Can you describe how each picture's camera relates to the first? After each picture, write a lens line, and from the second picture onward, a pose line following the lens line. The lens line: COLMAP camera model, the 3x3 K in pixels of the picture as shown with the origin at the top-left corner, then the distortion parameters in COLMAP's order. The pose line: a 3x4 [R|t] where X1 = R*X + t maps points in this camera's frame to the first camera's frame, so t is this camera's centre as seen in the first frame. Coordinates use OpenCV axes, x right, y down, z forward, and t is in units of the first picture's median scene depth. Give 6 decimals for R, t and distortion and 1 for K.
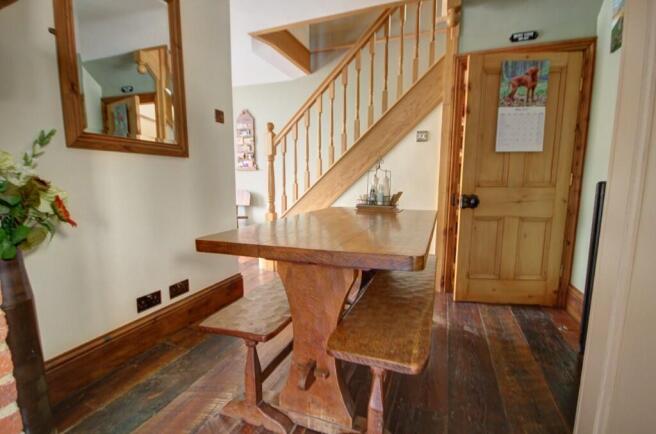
lens RADIAL K [[305.4, 0, 329.0], [0, 305.4, 218.1], [0, 0, 1]] dist [-0.005931, -0.002870]
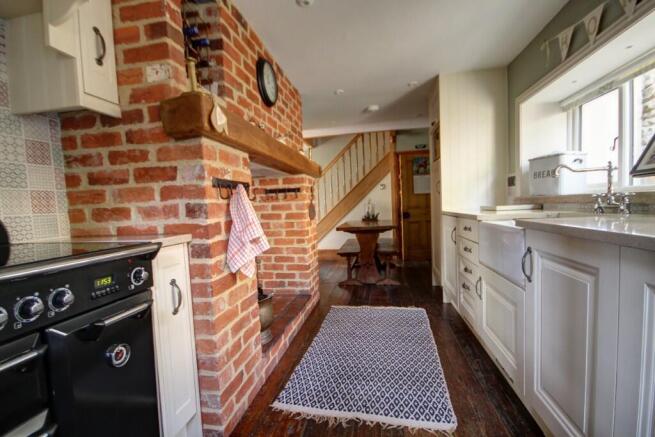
lens RADIAL K [[304.4, 0, 327.4], [0, 304.4, 221.0], [0, 0, 1]] dist [-0.000352, 0.000088]
pose [[0.985839, -0.061199, 0.156128, -0.457003], [0.072108, 0.995265, -0.065184, 0.091201], [-0.151399, 0.075519, 0.985584, -1.111551]]
